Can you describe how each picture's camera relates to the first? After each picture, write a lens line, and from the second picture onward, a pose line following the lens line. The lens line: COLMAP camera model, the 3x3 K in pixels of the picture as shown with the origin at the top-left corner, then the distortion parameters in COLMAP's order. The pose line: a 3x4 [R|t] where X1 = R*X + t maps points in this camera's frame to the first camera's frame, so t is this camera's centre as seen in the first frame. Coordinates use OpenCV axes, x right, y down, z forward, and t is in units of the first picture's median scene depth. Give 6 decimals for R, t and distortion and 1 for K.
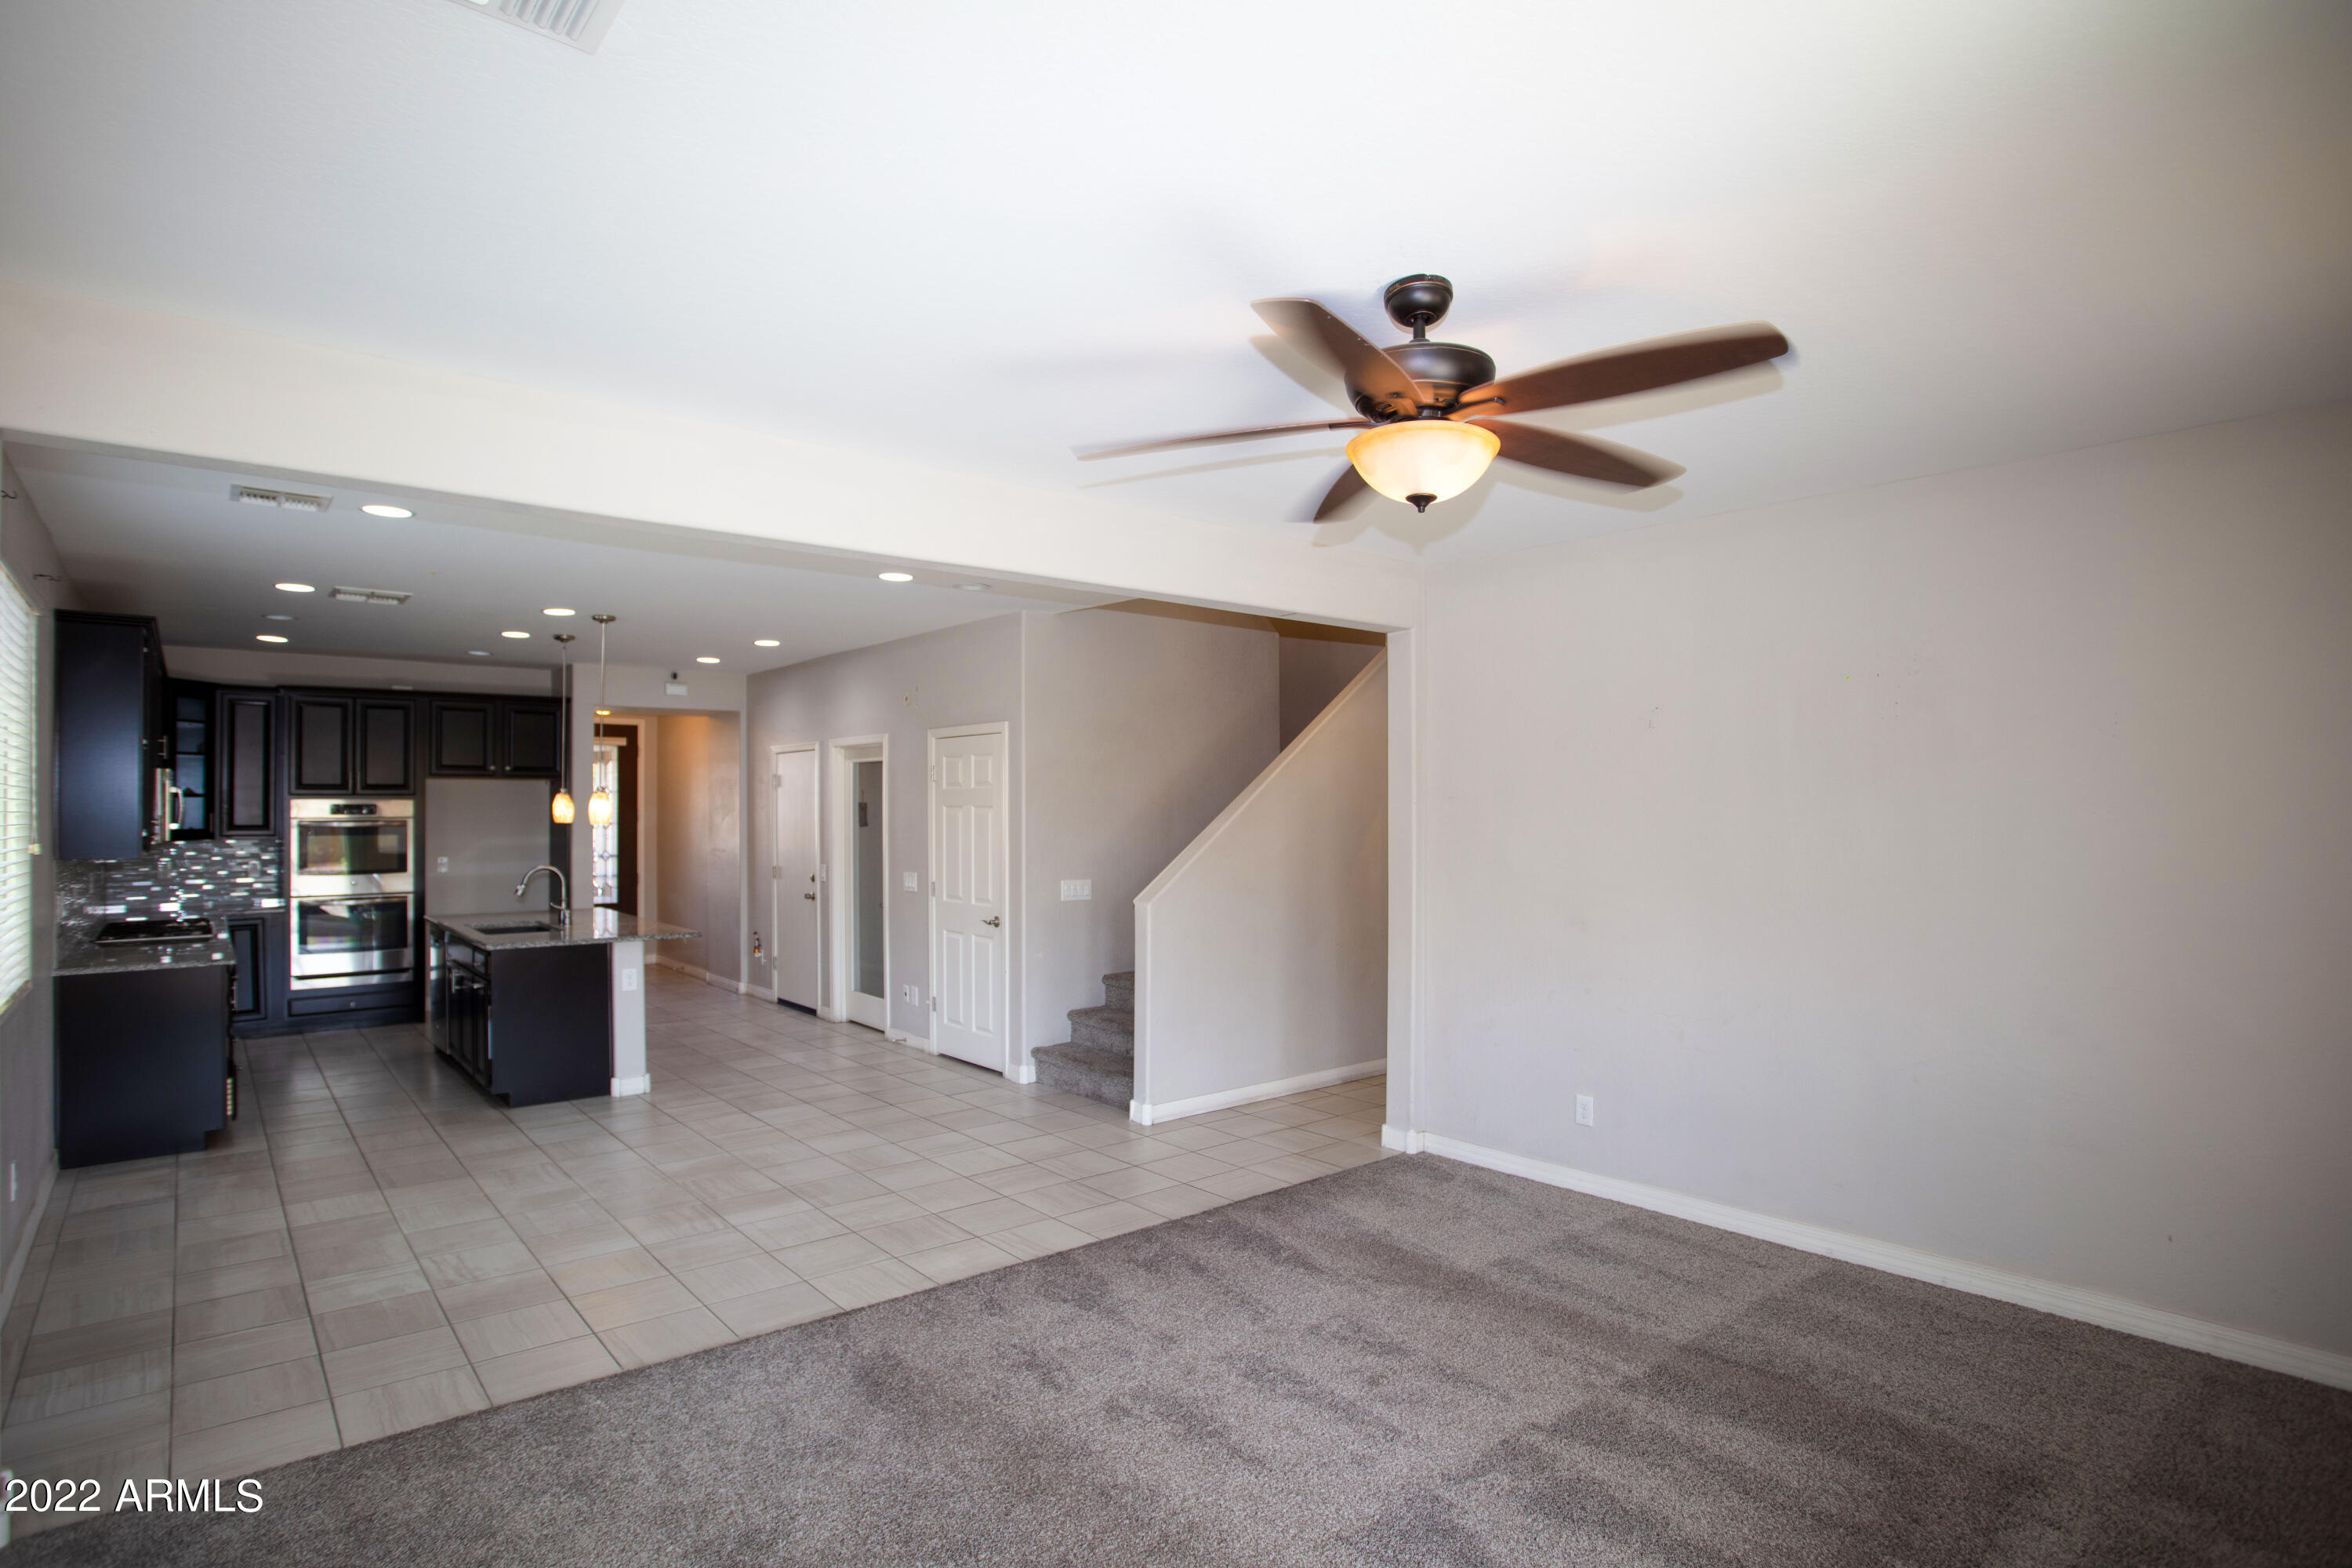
lens RADIAL K [[1215.6, 0, 1146.7], [0, 1215.6, 795.2], [0, 0, 1]] dist [-0.019941, 0.000076]
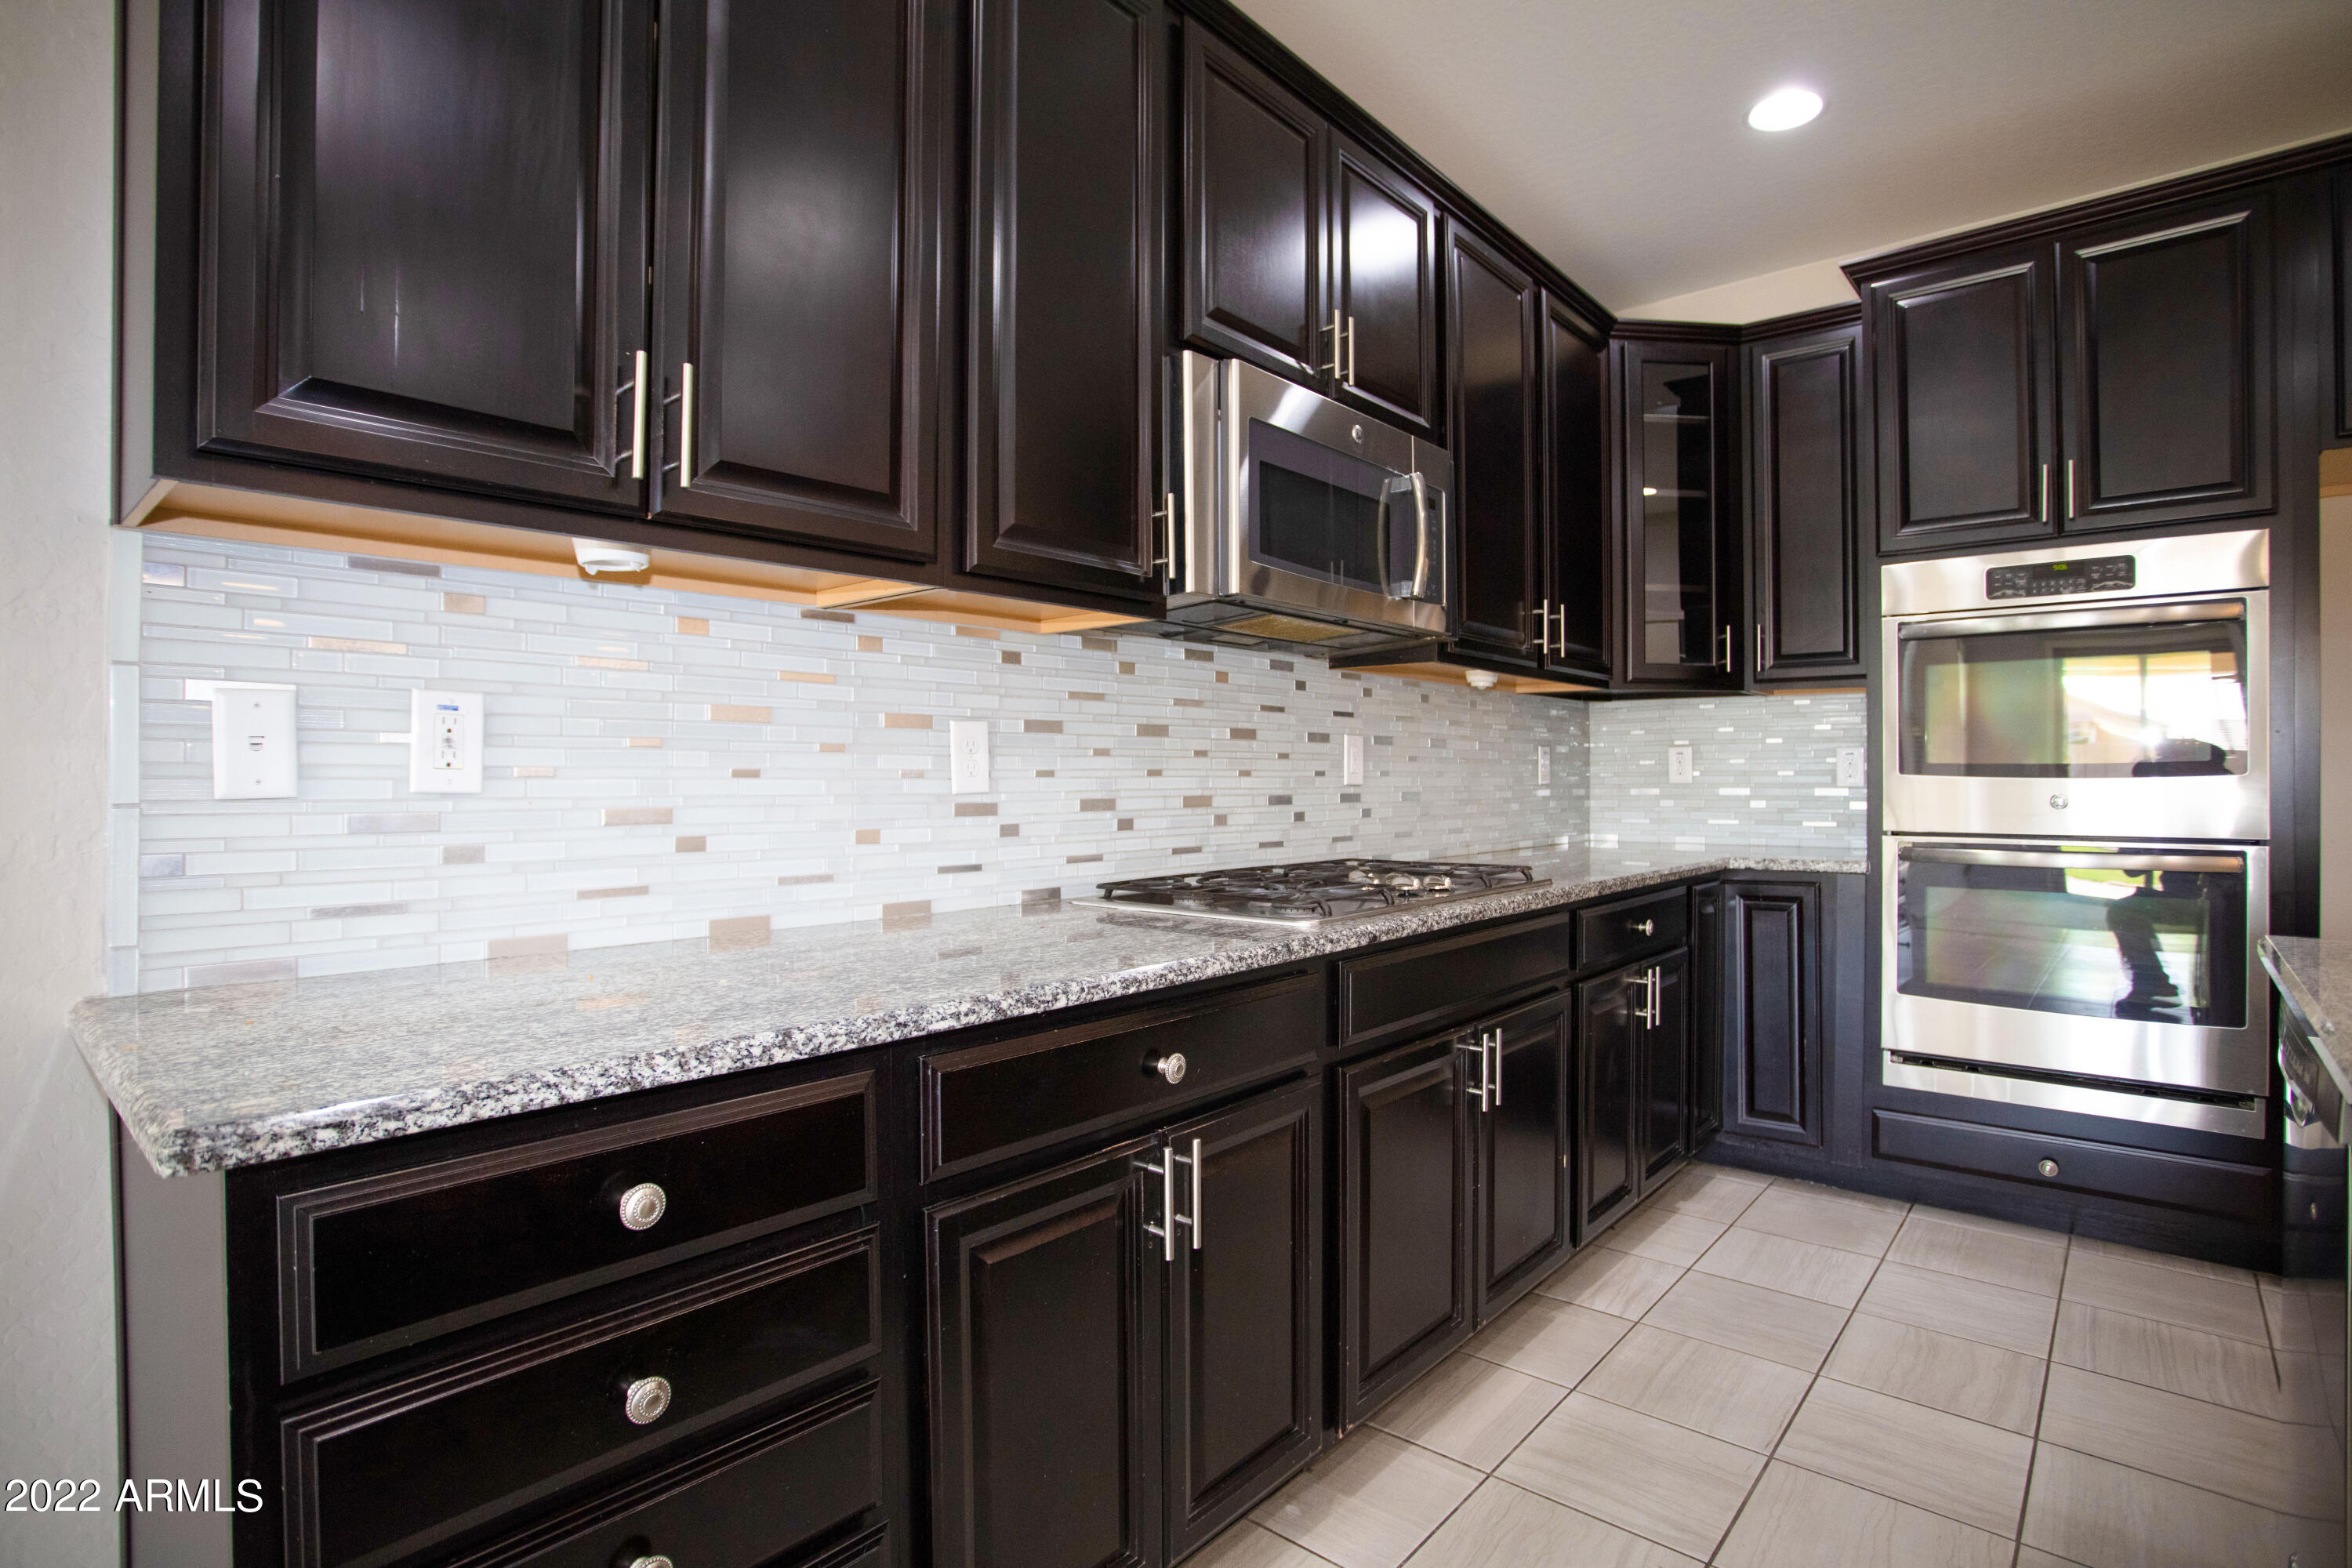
lens RADIAL K [[1164.5, 0, 1161.0], [0, 1164.5, 768.6], [0, 0, 1]] dist [-0.064729, 0.022093]
pose [[0.174172, -0.004266, -0.984706, -0.405963], [0.010764, 0.999939, -0.002428, 0.063299], [0.984656, -0.010176, 0.174208, 0.720624]]
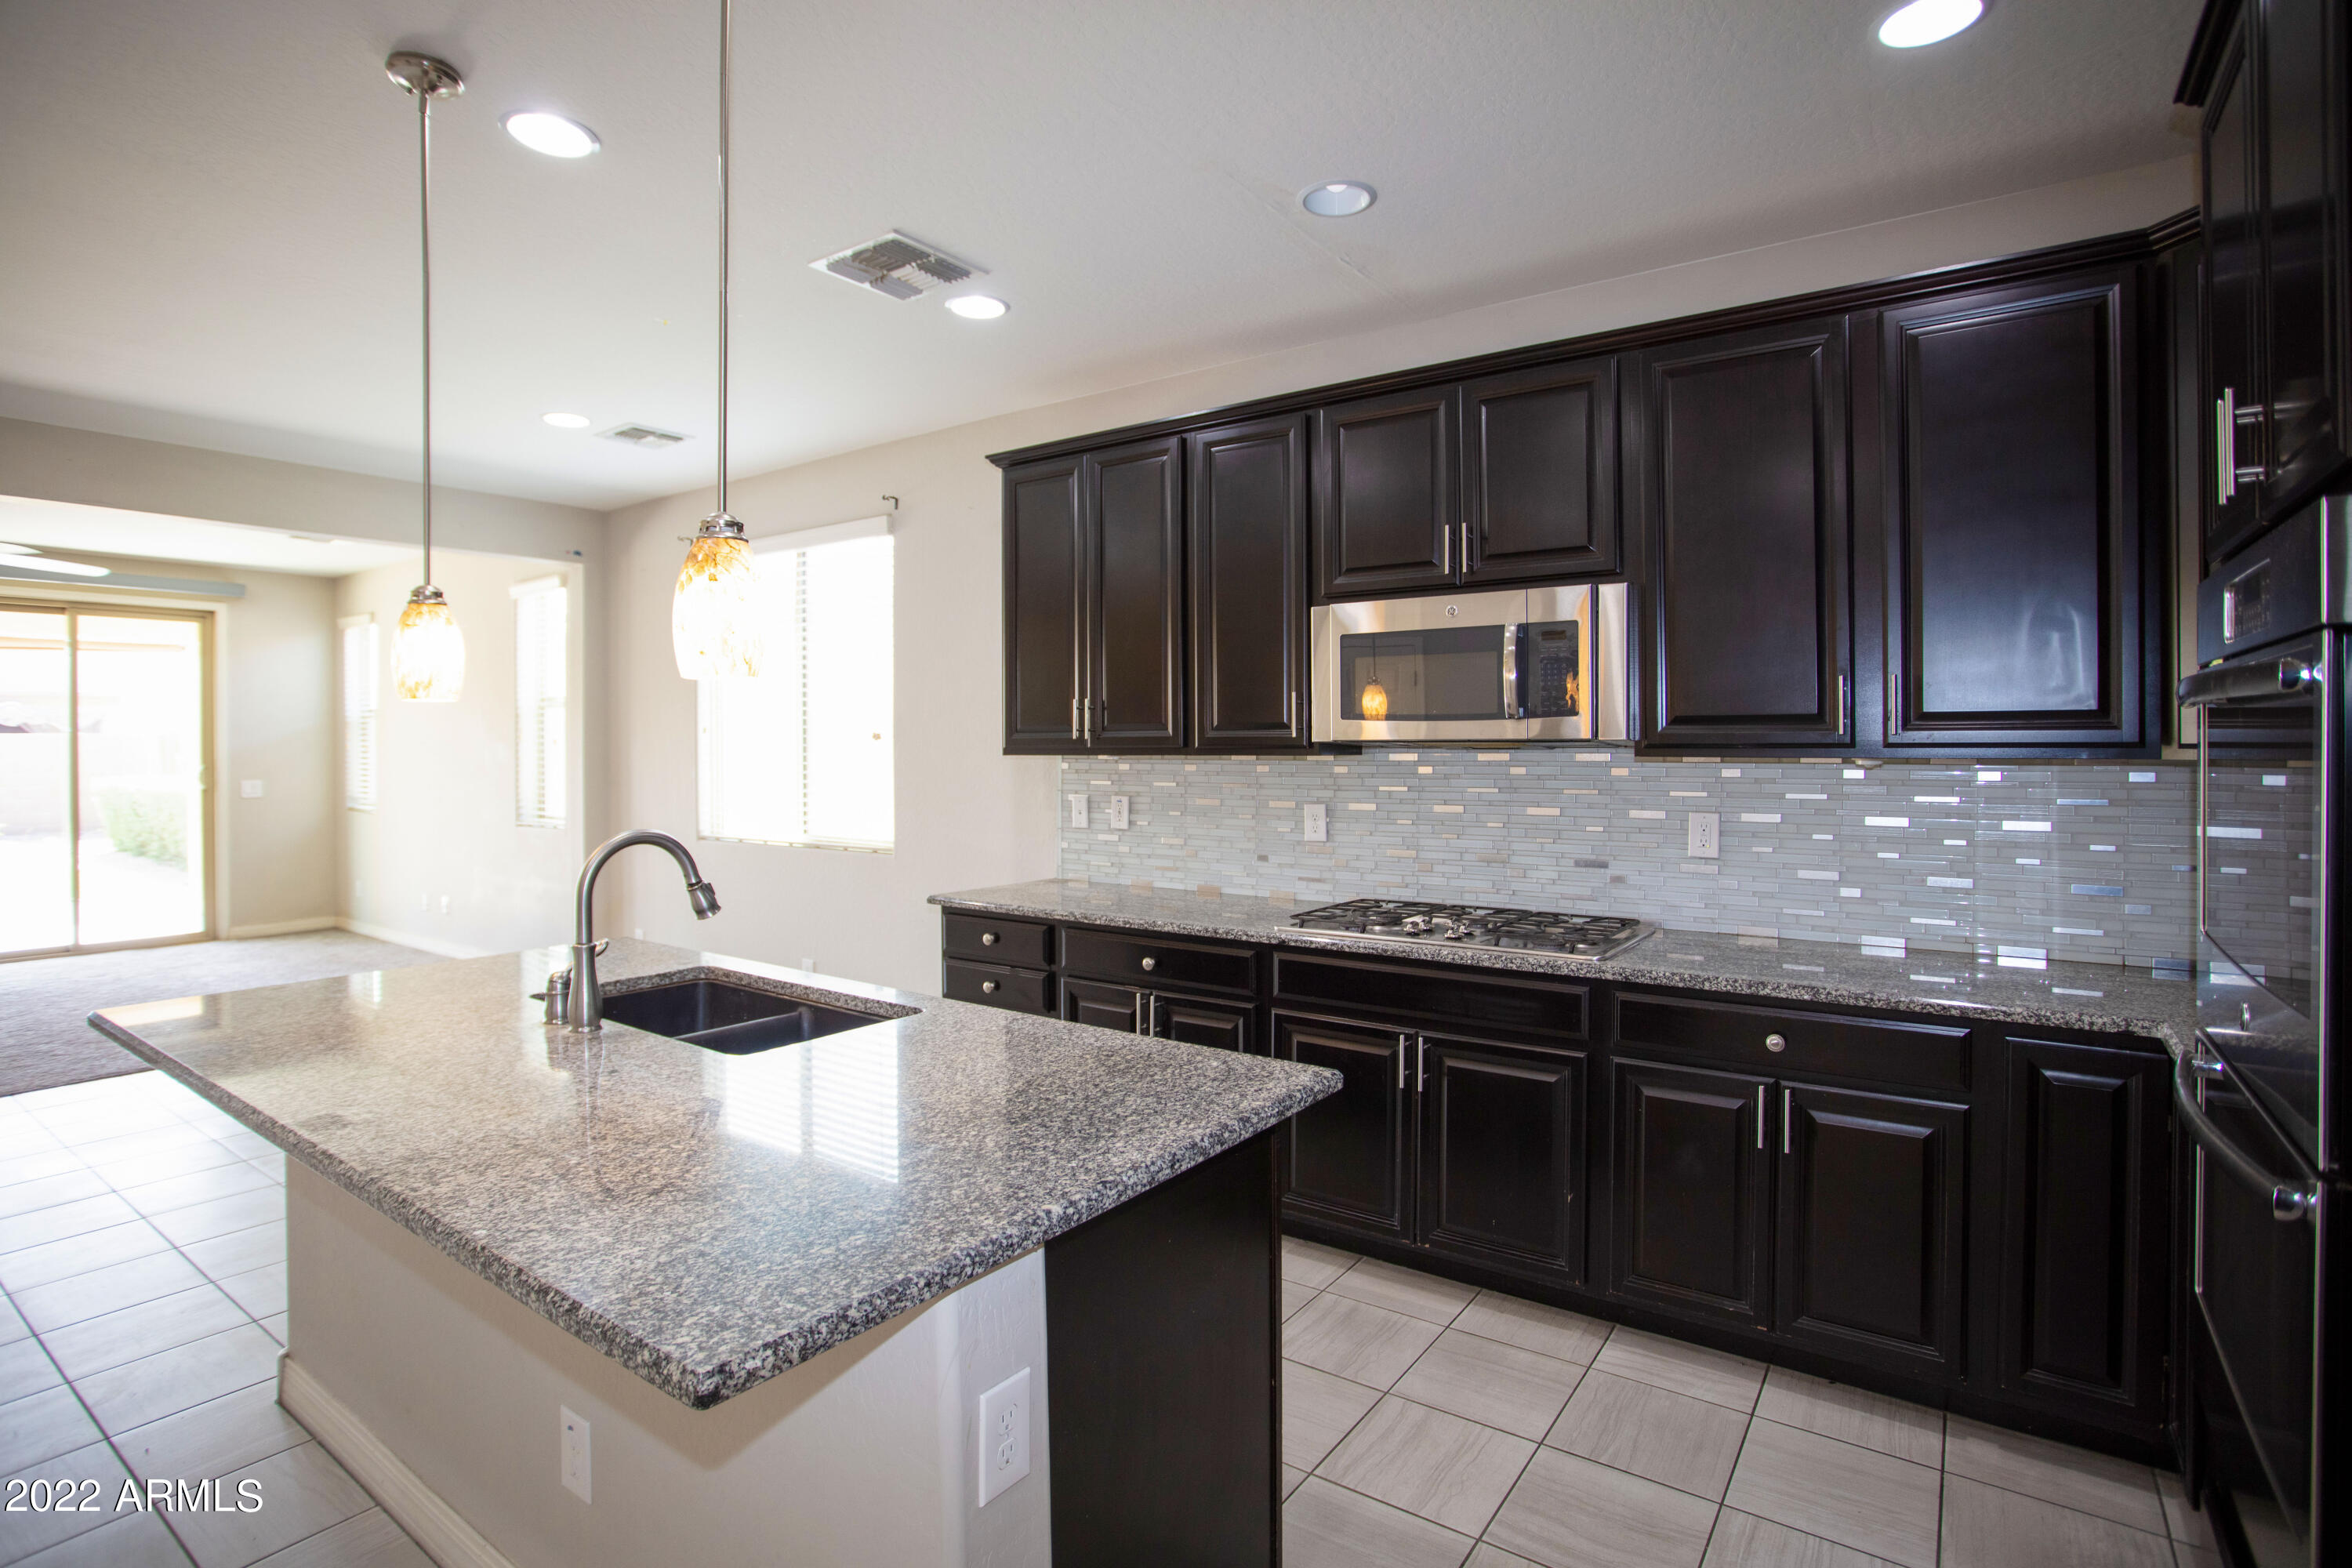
lens RADIAL K [[1137.9, 0, 1199.5], [0, 1137.9, 743.7], [0, 0, 1]] dist [-0.023279, 0.002150]
pose [[-0.962706, 0.005468, -0.270493, -0.480816], [0.008699, 0.999904, -0.010746, 0.034159], [0.270408, -0.012698, -0.962662, 1.132940]]
